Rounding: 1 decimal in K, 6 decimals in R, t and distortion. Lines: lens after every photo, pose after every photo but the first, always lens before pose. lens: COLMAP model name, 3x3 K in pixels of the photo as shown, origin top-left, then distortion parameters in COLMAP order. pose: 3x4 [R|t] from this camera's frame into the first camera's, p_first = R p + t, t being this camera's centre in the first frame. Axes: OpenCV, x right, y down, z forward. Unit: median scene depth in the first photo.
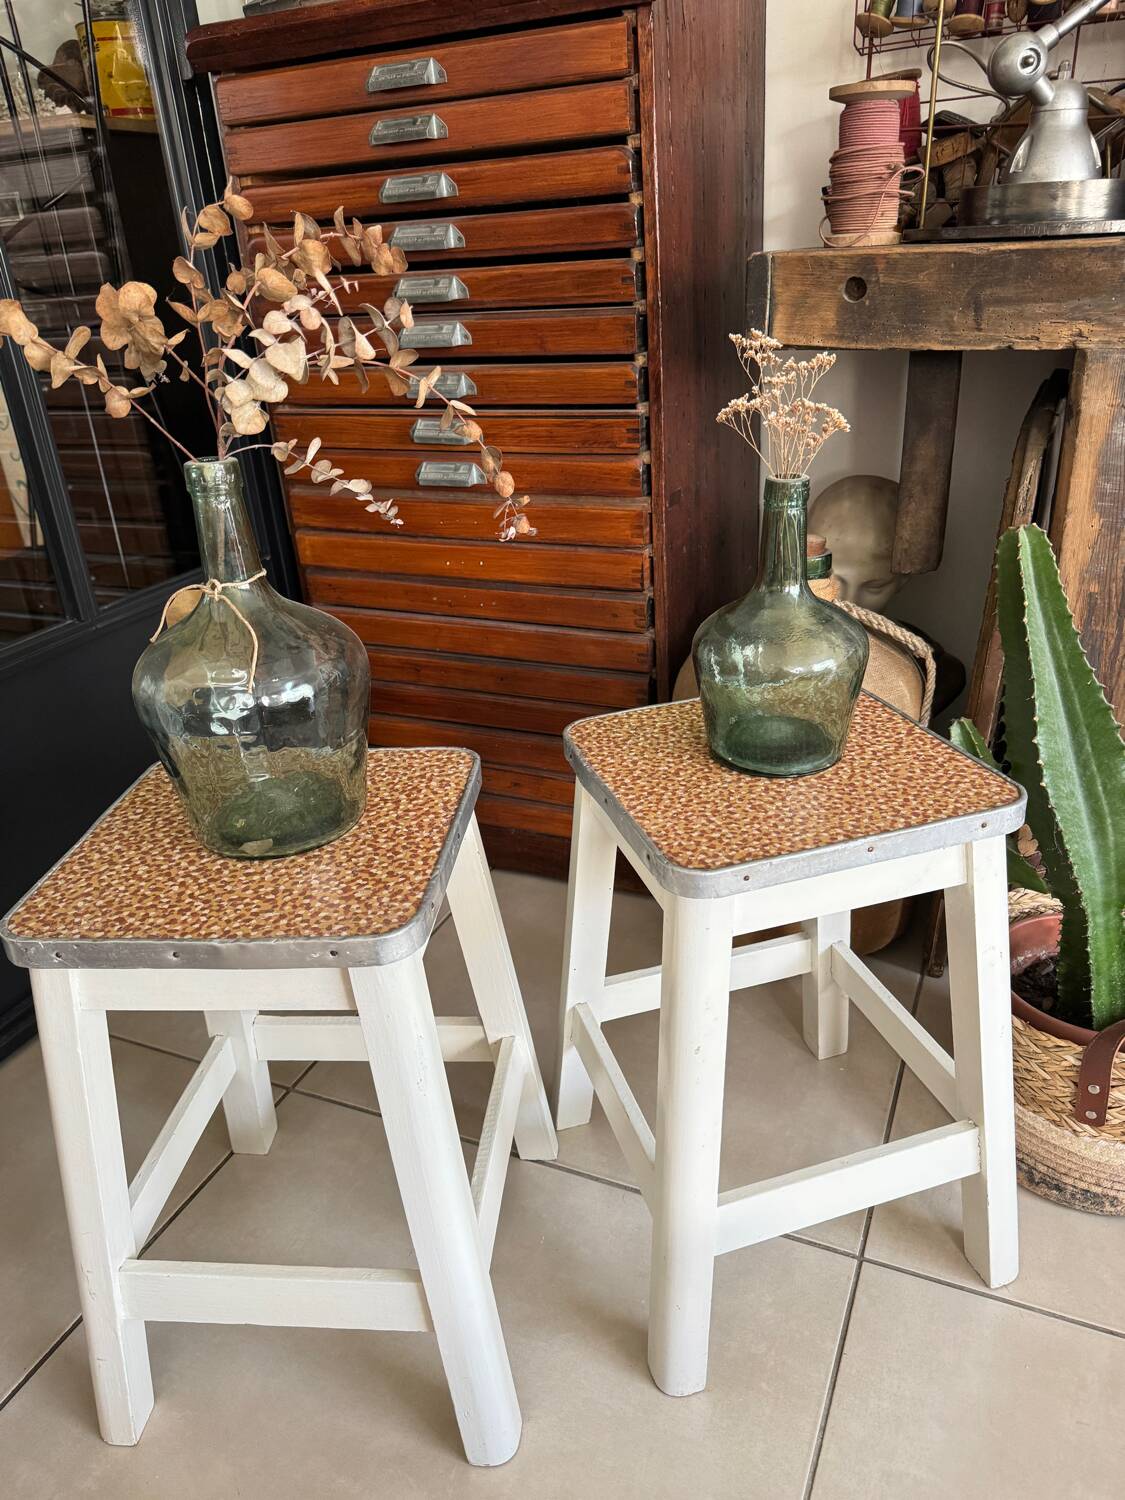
lens RADIAL K [[1065.9, 0, 568.3], [0, 1065.9, 758.6], [0, 0, 1]] dist [0.109520, -0.181216]
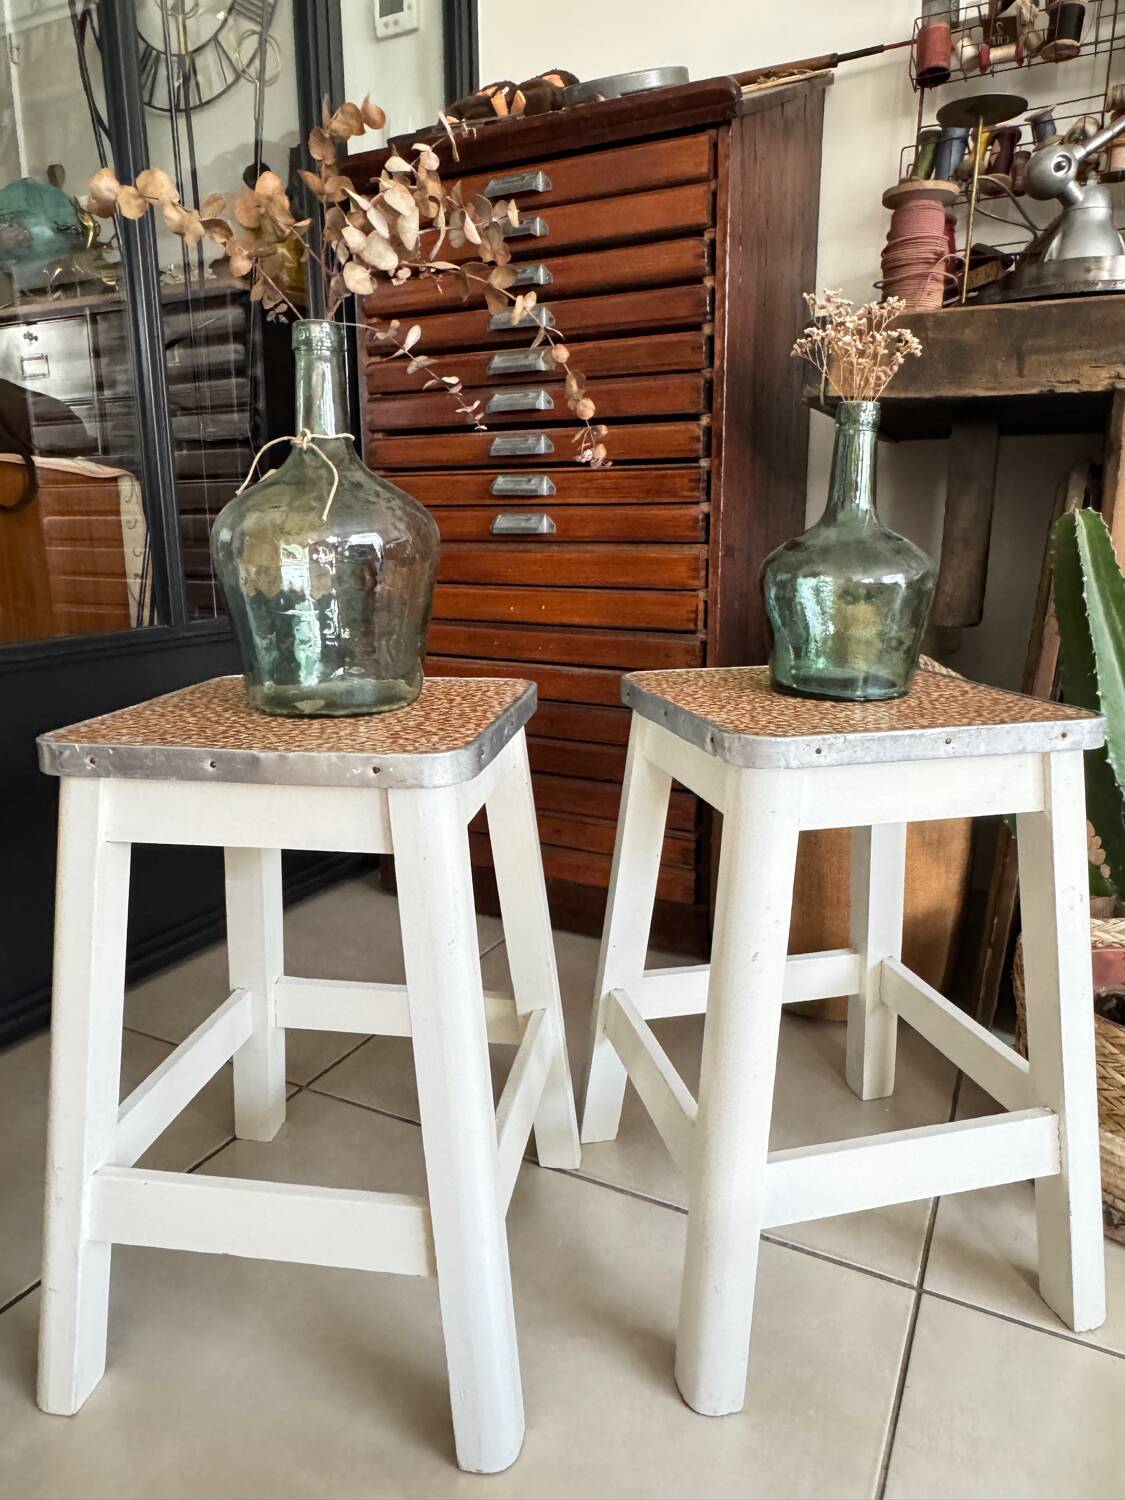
lens RADIAL K [[978.9, 0, 564.8], [0, 978.9, 733.6], [0, 0, 1]] dist [-0.005150, 0.003462]
pose [[0.996753, 0.068012, -0.043095, -0.013196], [-0.076050, 0.971042, -0.226480, 0.213534], [0.026444, 0.229022, 0.973062, 0.110326]]
